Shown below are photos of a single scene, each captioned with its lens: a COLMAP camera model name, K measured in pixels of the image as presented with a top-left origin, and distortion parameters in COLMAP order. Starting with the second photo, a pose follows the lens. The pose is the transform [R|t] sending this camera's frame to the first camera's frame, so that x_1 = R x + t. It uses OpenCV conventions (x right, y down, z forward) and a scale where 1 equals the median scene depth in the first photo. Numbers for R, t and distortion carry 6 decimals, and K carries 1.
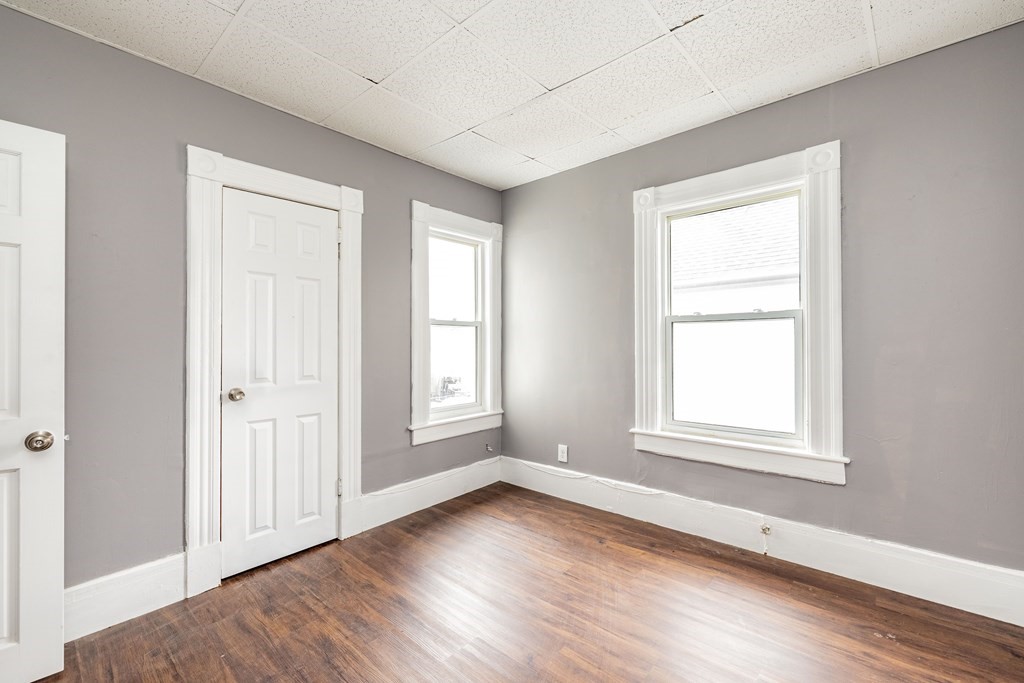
lens RADIAL K [[428.3, 0, 512.0], [0, 428.3, 341.5], [0, 0, 1]] dist [-0.001913, 0.000351]
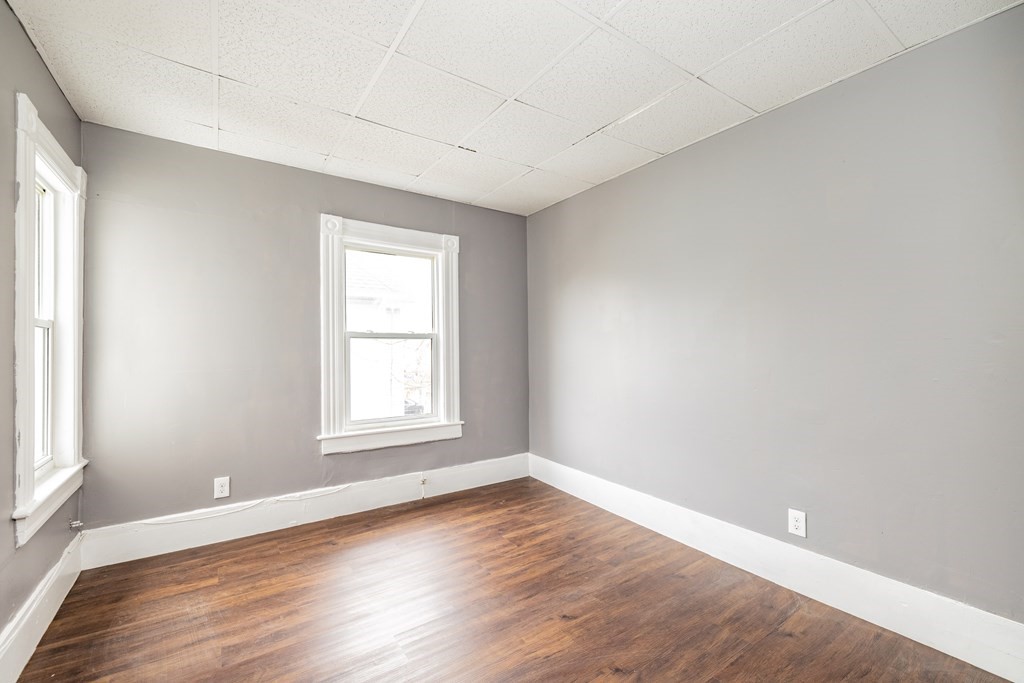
lens RADIAL K [[428.3, 0, 512.0], [0, 428.3, 341.5], [0, 0, 1]] dist [-0.001913, 0.000351]
pose [[0.239369, 0.031220, 0.970427, -0.650745], [-0.002887, 0.999501, -0.031443, 0.002320], [-0.970924, 0.004725, 0.239340, 0.288794]]
